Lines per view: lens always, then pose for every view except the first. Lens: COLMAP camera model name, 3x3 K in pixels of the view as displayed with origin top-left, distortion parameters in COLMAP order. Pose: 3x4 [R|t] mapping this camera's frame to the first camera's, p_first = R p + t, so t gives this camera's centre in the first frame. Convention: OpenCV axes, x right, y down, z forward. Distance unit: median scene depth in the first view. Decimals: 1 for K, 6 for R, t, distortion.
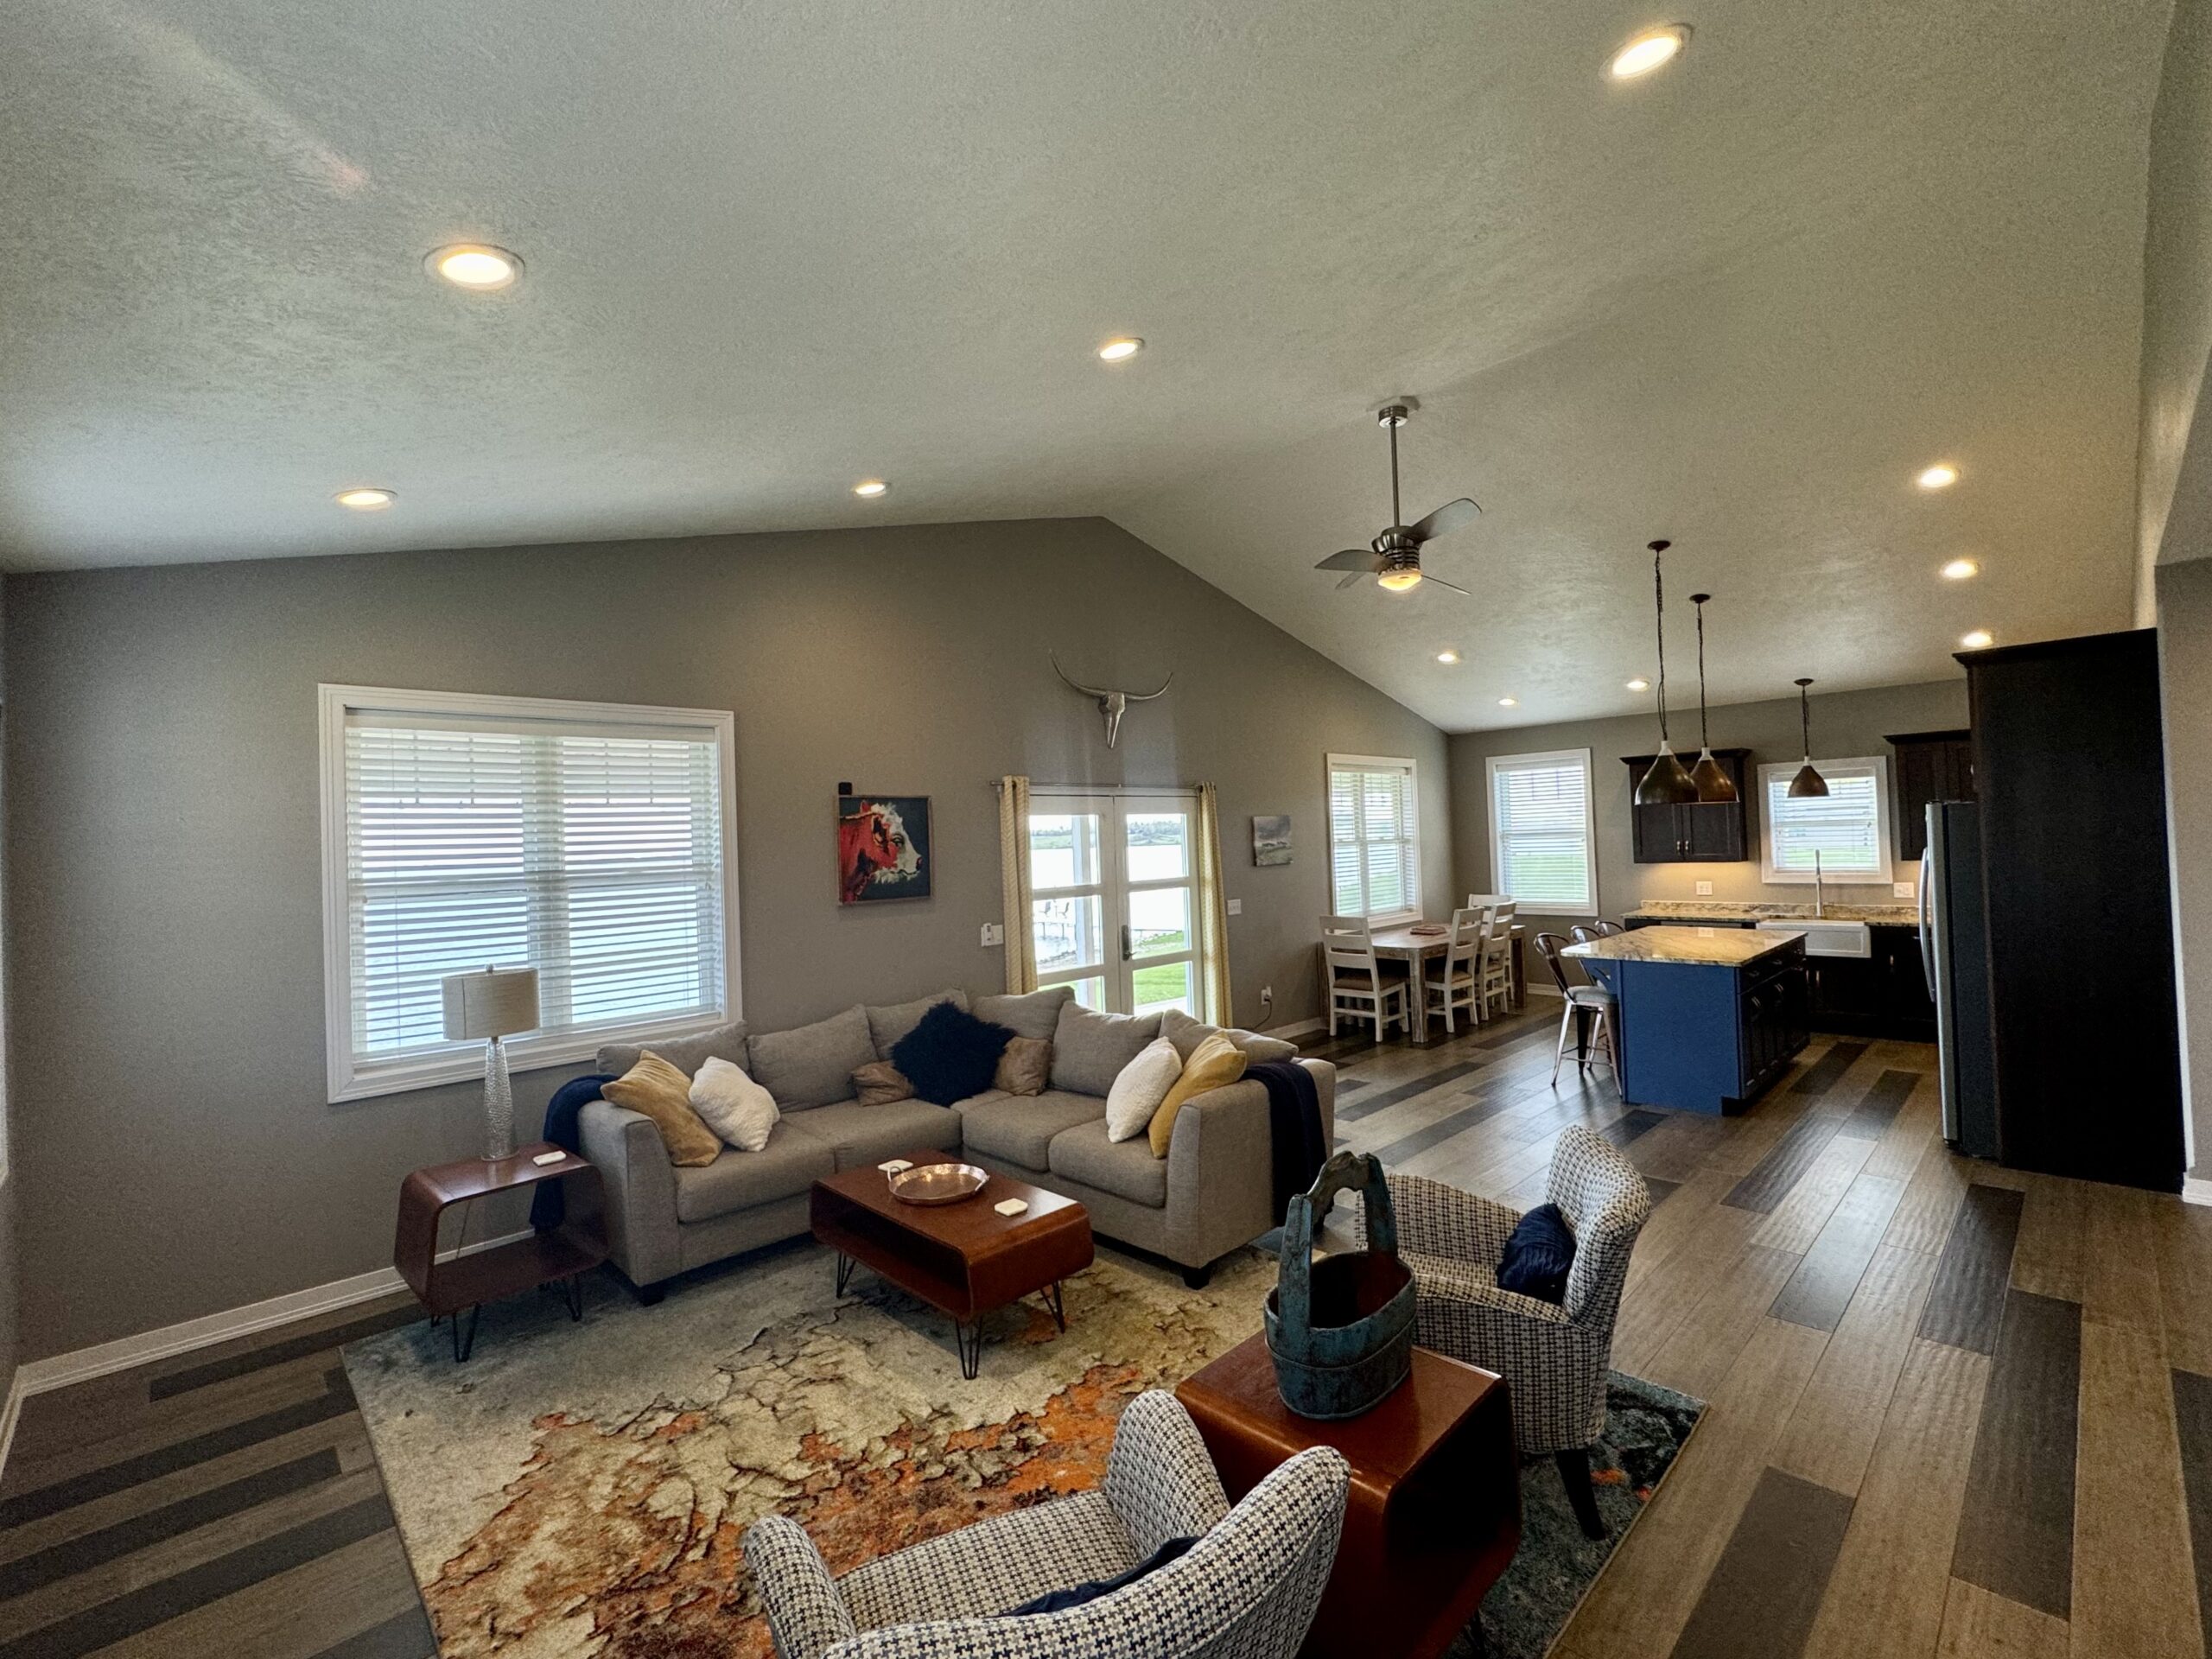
lens RADIAL K [[959.9, 0, 1109.4], [0, 959.9, 825.3], [0, 0, 1]] dist [-0.000382, 0.000342]
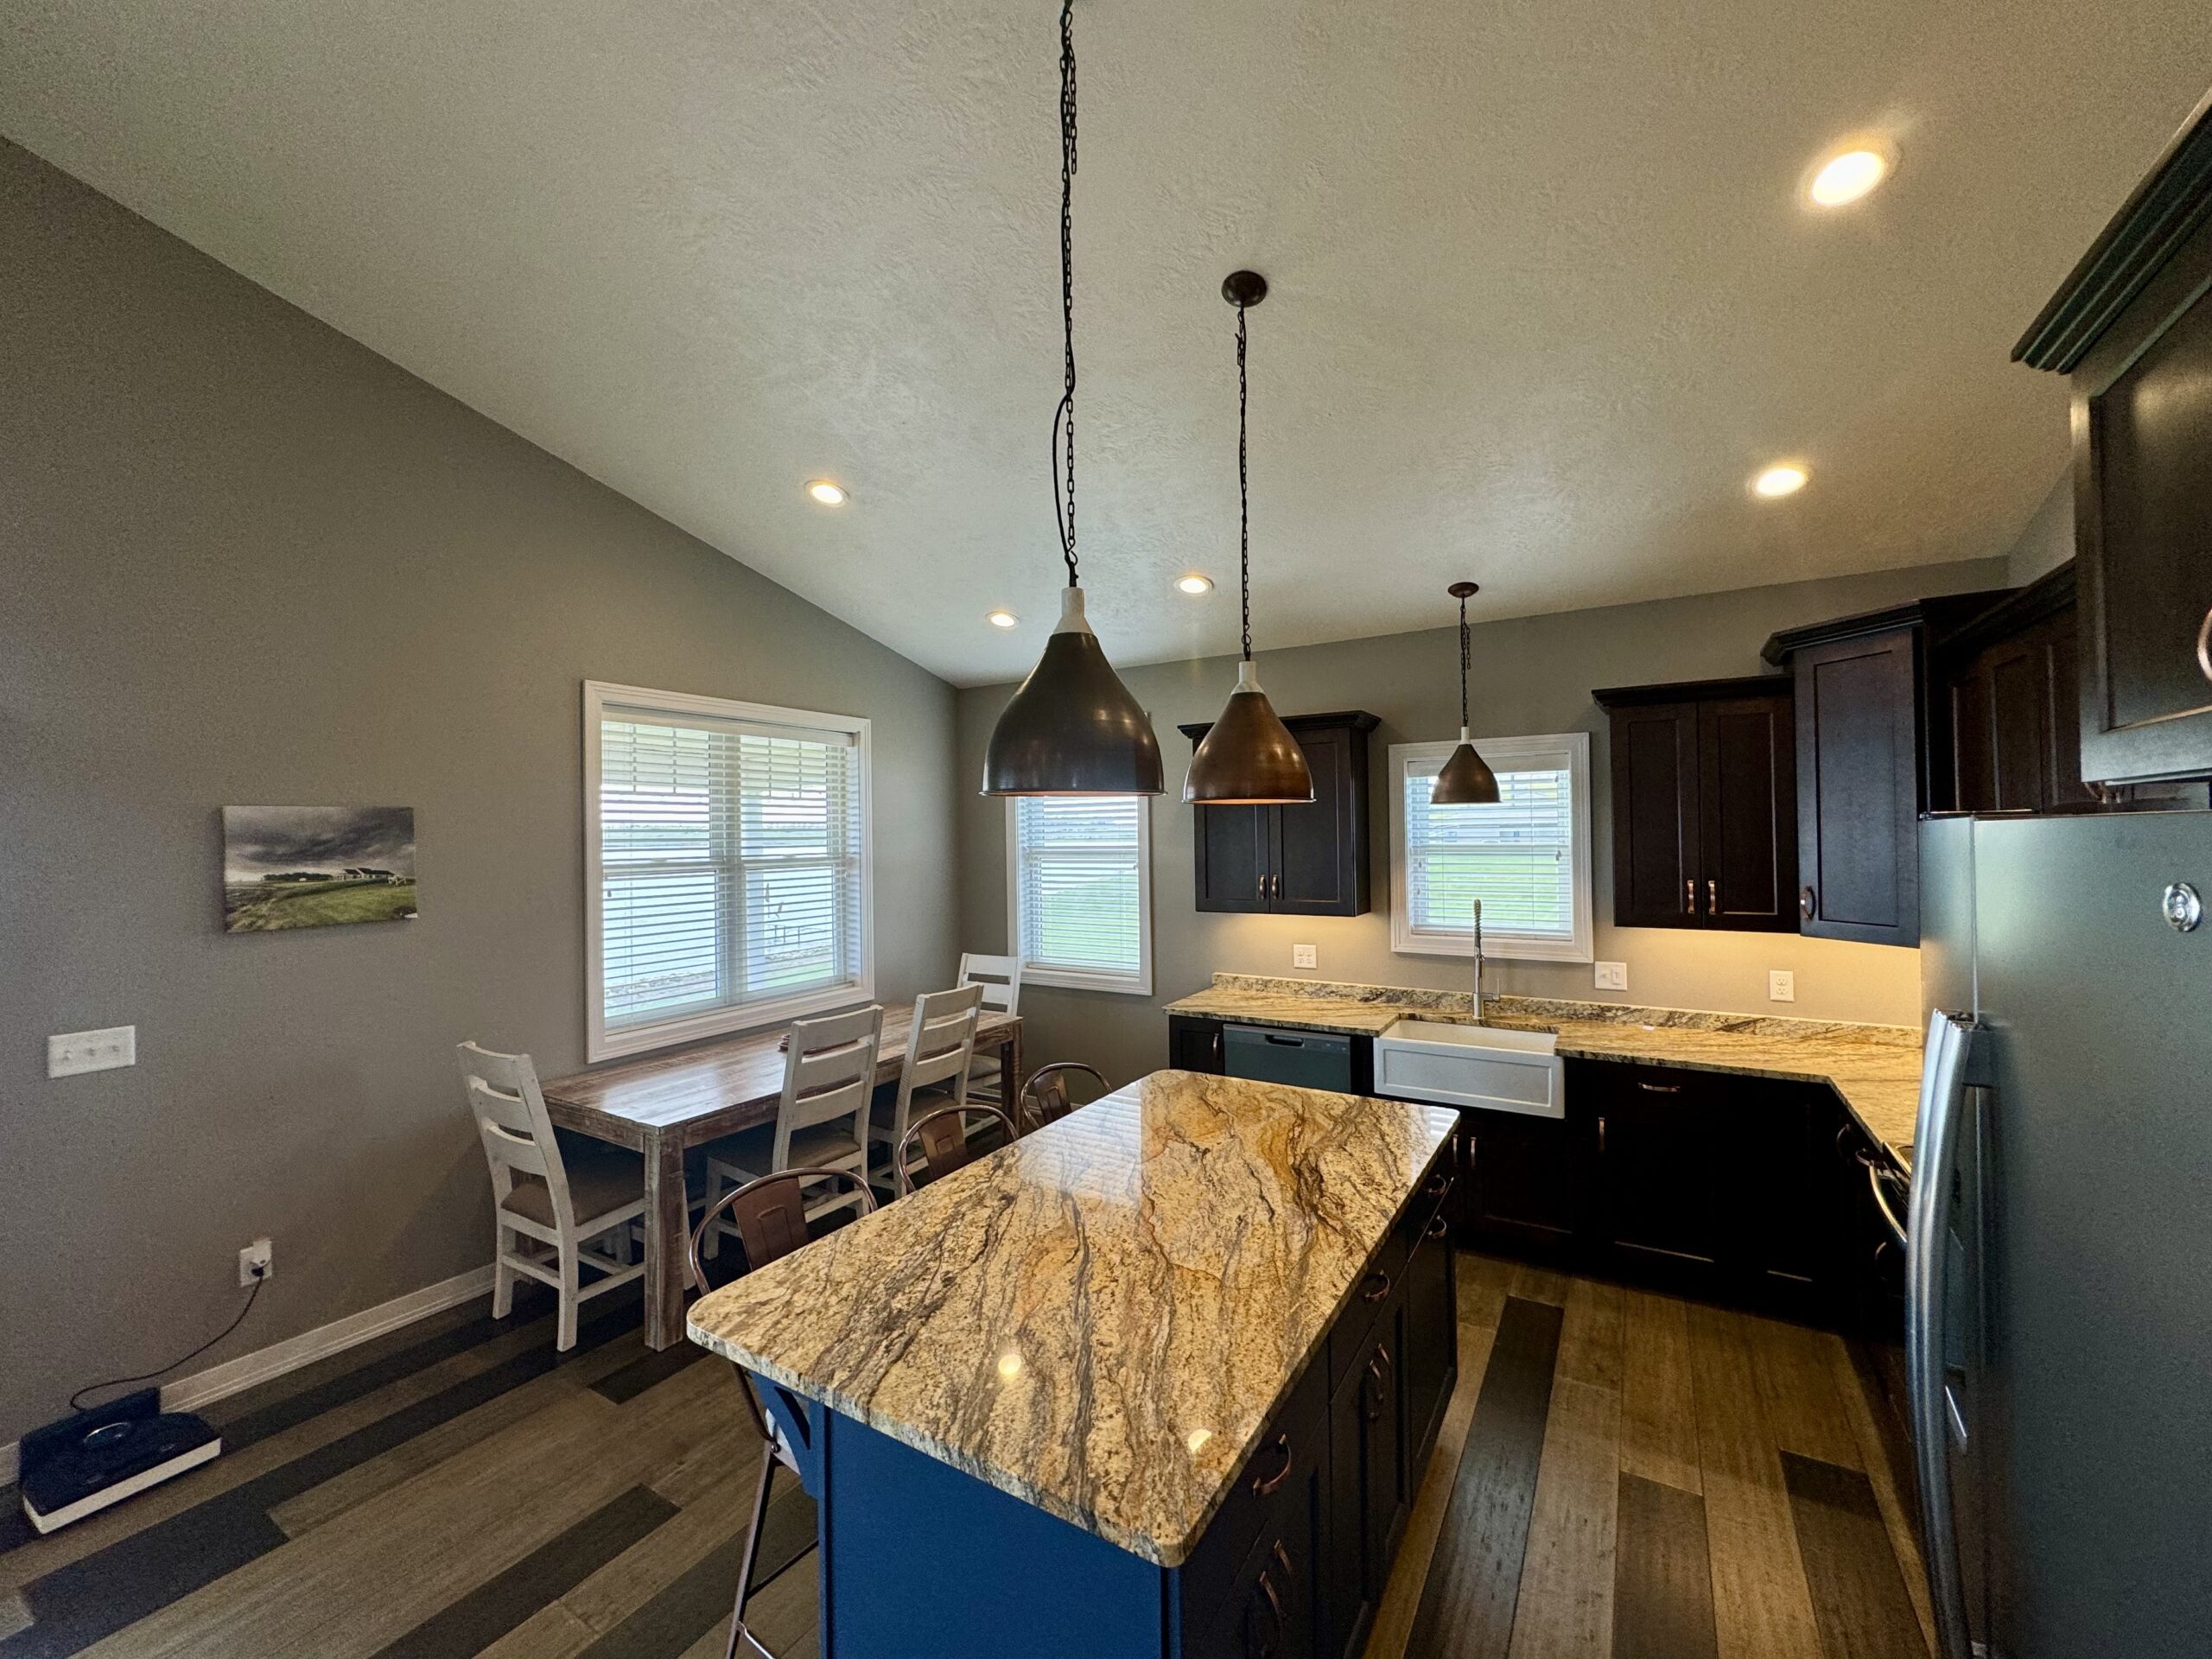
lens RADIAL K [[882.7, 0, 1106.1], [0, 882.7, 826.4], [0, 0, 1]] dist [-0.003497, 0.000749]
pose [[0.969468, 0.026733, 0.243757, 0.398039], [-0.026662, 0.999638, -0.003593, -0.008349], [-0.243765, -0.003016, 0.969830, 0.549260]]
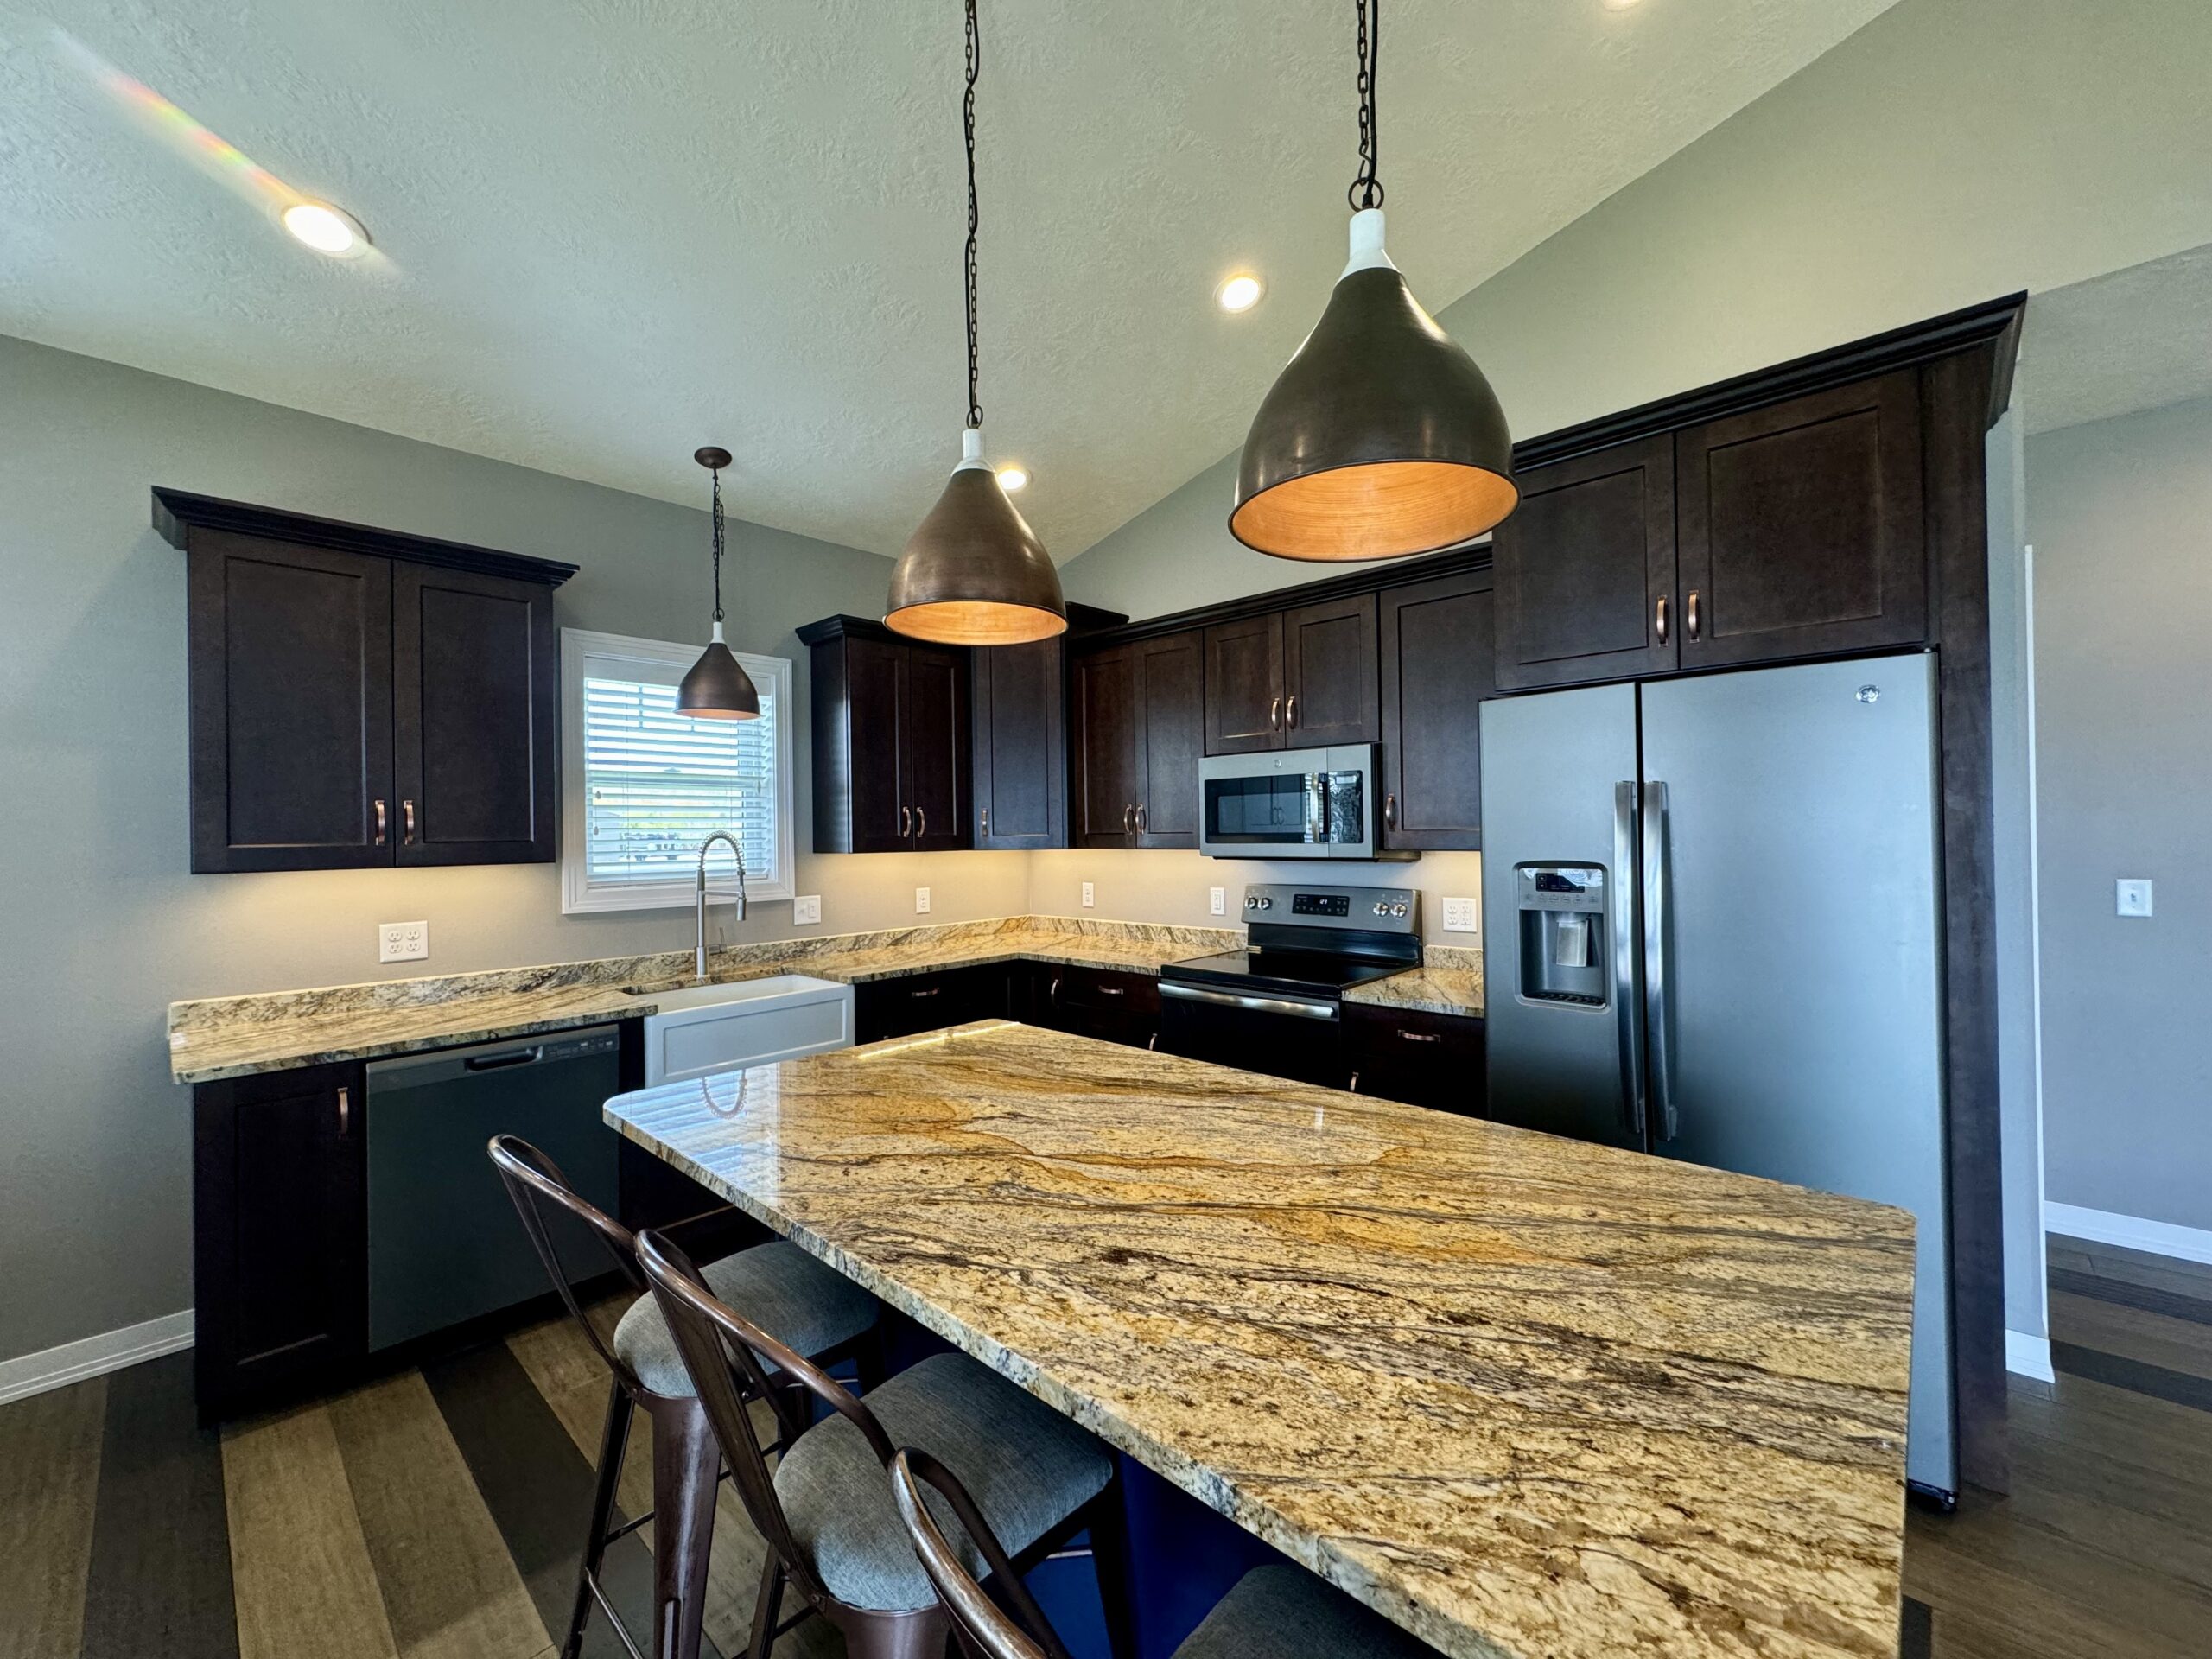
lens RADIAL K [[882.7, 0, 1106.1], [0, 882.7, 826.4], [0, 0, 1]] dist [-0.003497, 0.000749]
pose [[-0.040693, 0.044073, 0.998199, 0.302118], [-0.000547, 0.999026, -0.044132, 0.040081], [-0.999172, -0.002342, -0.040629, 0.807942]]
